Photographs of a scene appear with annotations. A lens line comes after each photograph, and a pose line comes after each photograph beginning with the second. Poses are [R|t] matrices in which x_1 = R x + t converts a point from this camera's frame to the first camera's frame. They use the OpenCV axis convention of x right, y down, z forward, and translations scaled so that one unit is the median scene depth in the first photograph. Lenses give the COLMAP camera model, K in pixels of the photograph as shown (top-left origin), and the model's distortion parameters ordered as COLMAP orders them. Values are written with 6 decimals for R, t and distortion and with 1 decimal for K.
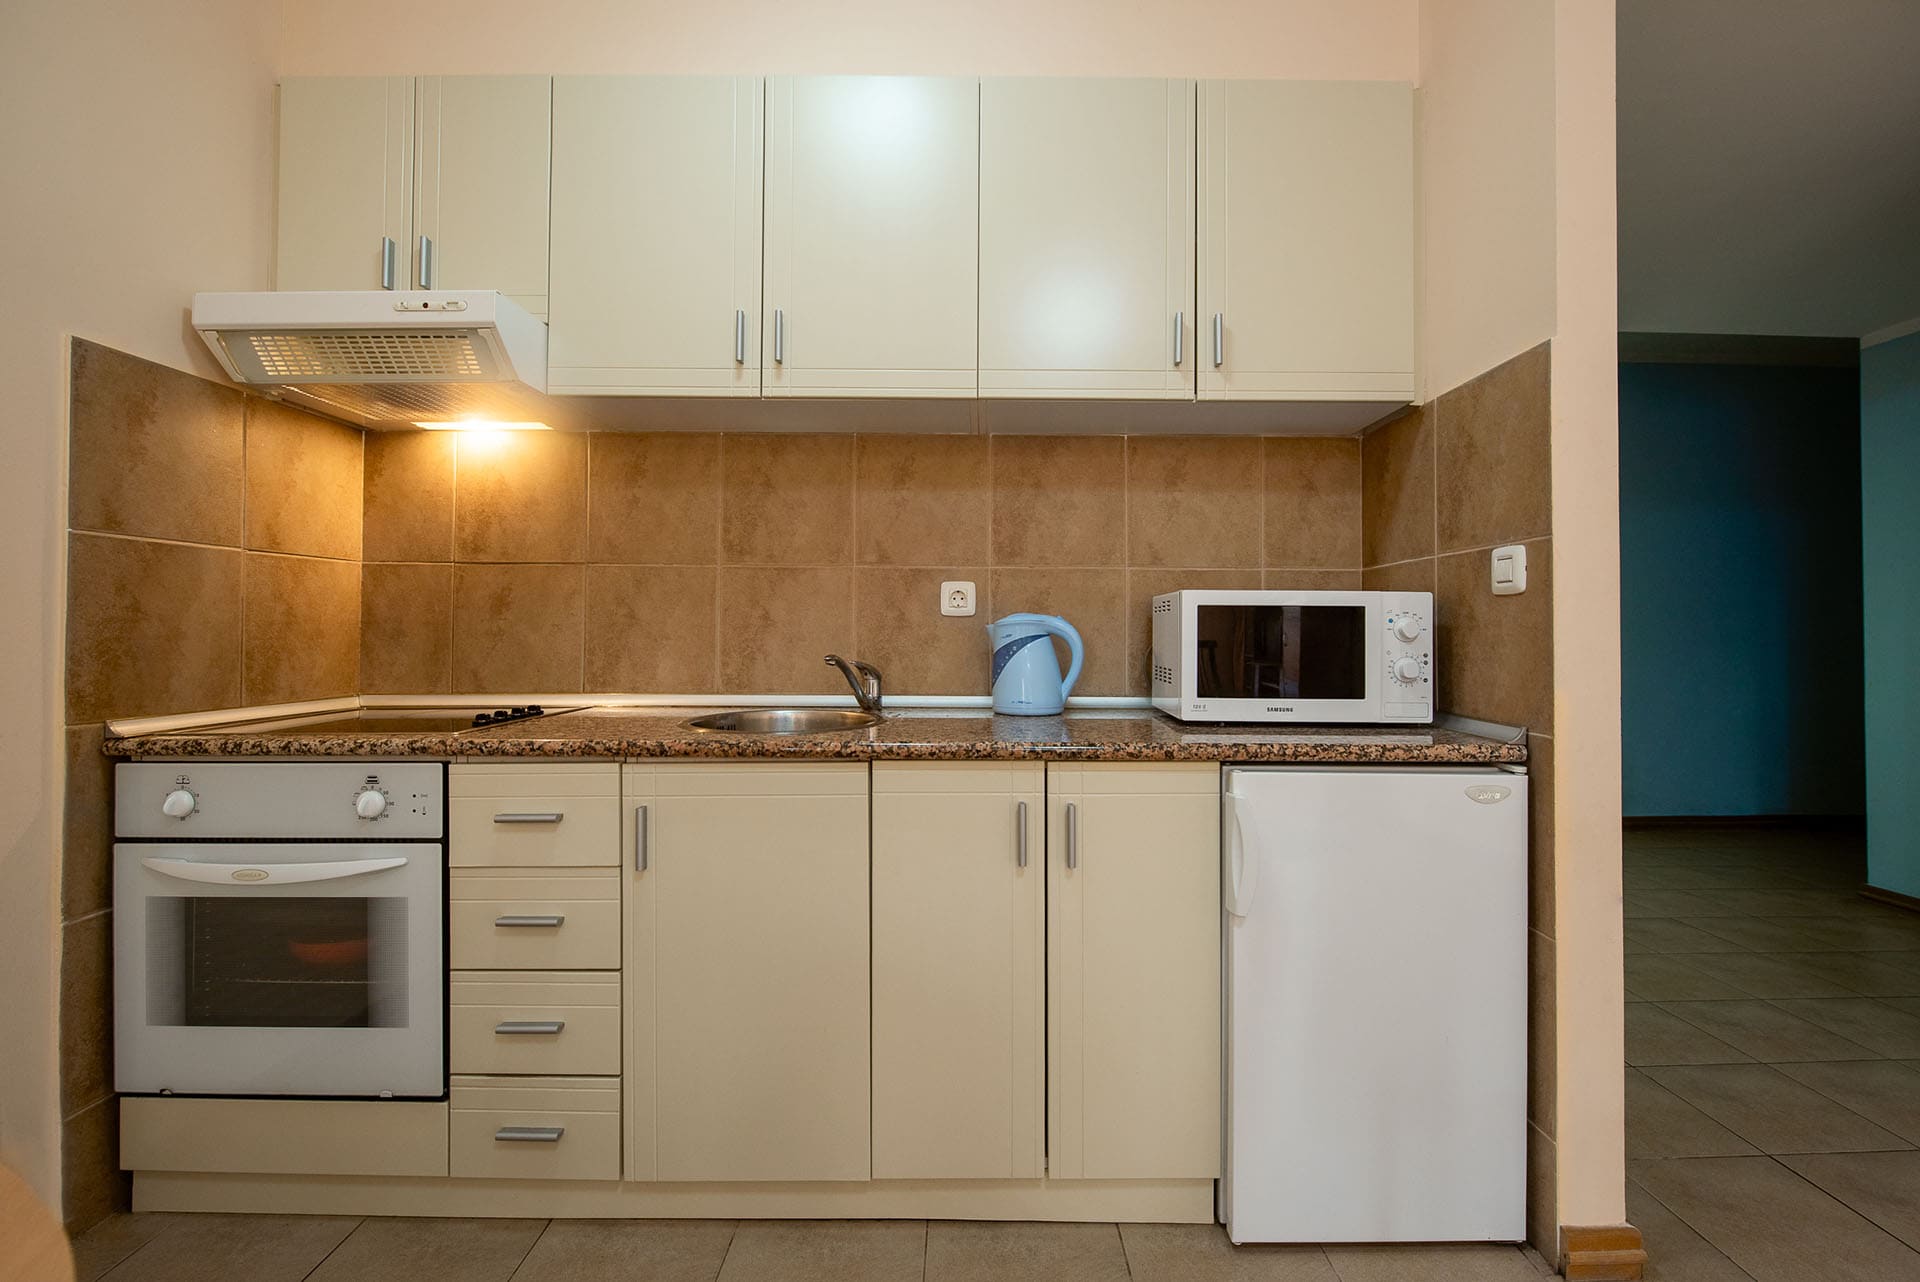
lens RADIAL K [[768.6, 0, 962.1], [0, 768.6, 628.1], [0, 0, 1]] dist [-0.035312, 0.000036]
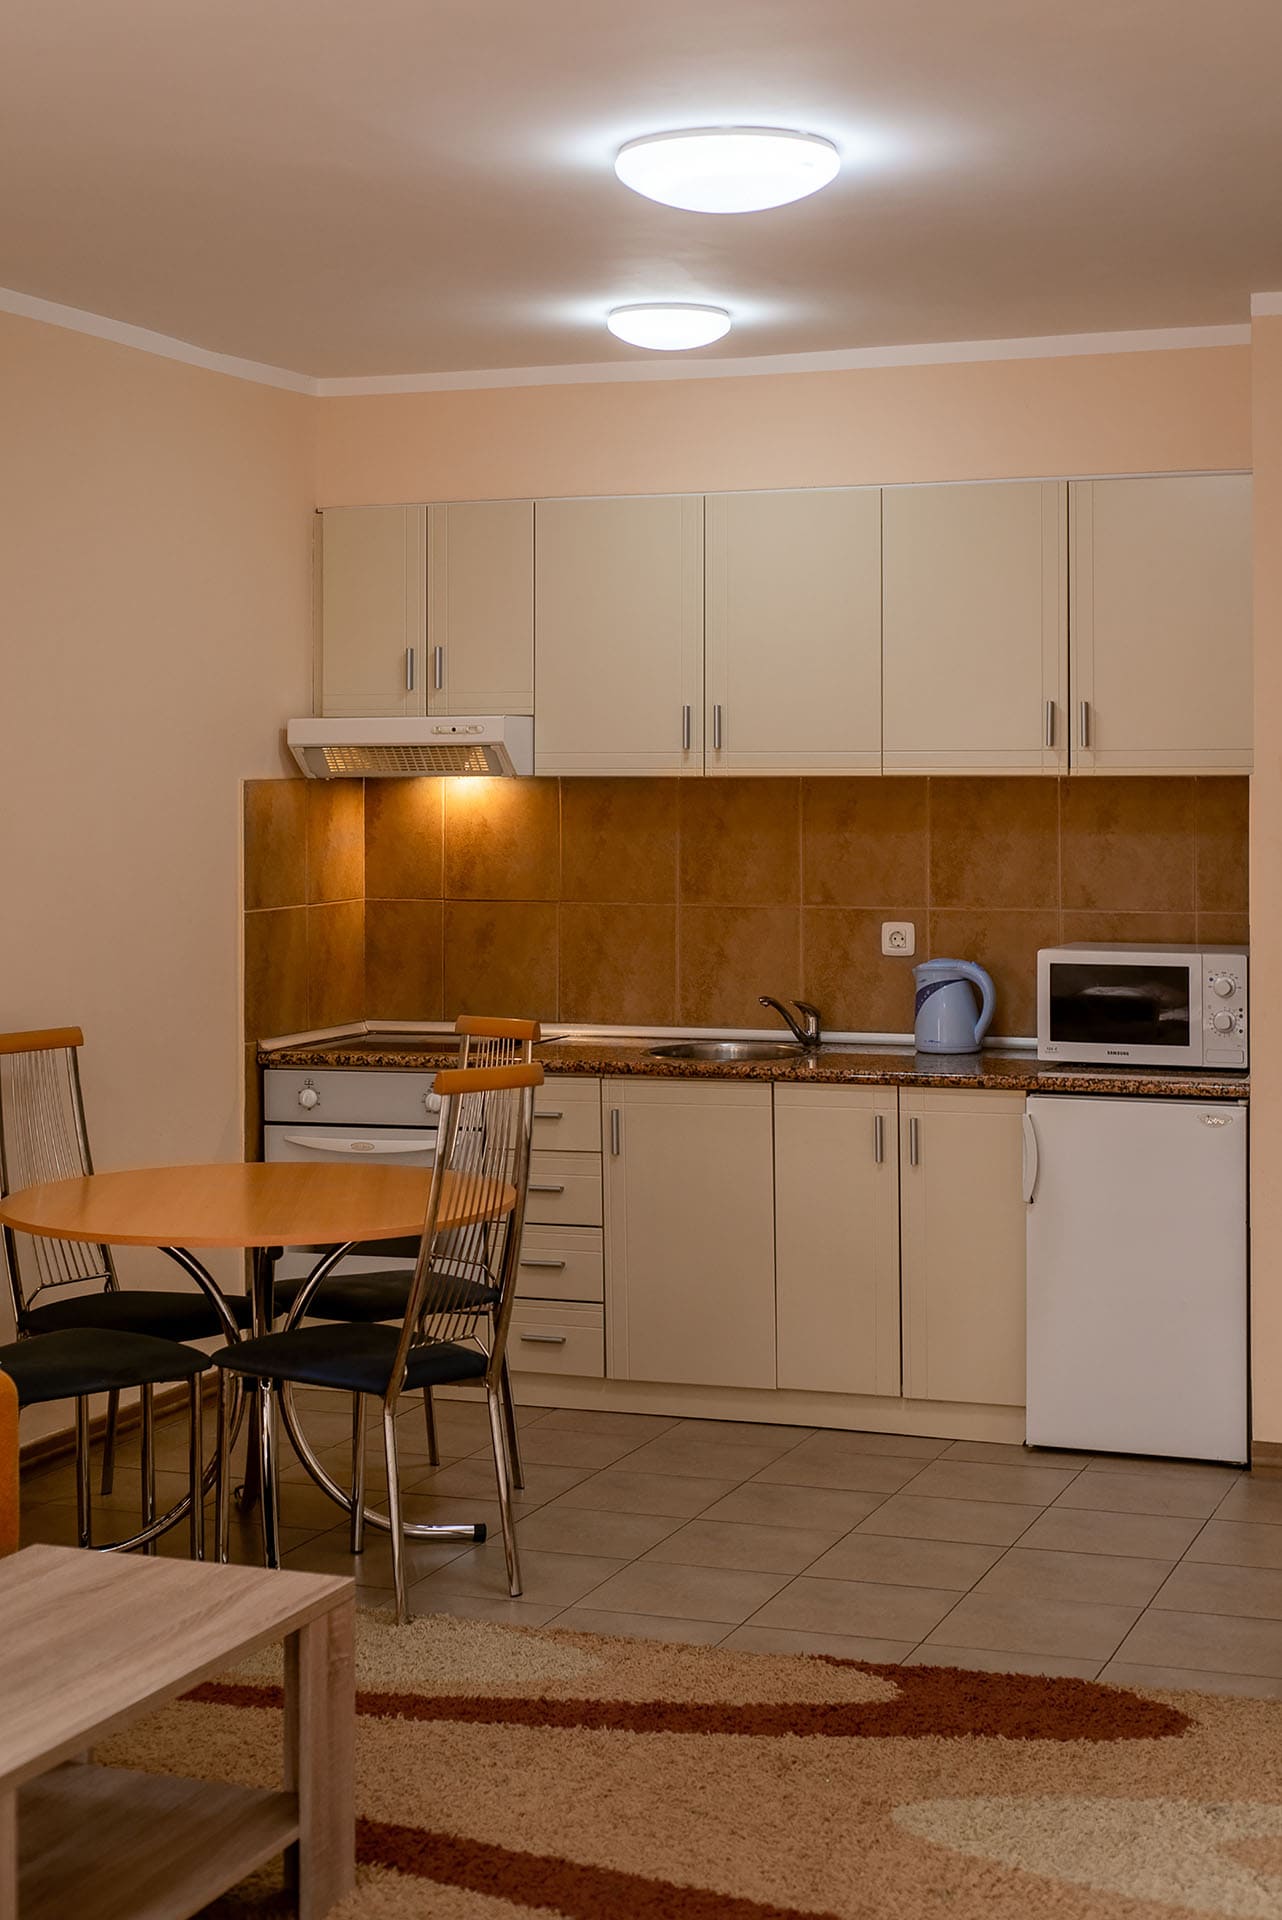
lens RADIAL K [[2655.0, 0, 642.7], [0, 2655.0, 845.9], [0, 0, 1]] dist [-0.165547, 0.346557]
pose [[0.933258, -0.000218, -0.359207, 1.018783], [0.010689, 0.999574, 0.027164, -0.282102], [0.359048, -0.029190, 0.932863, -2.597946]]
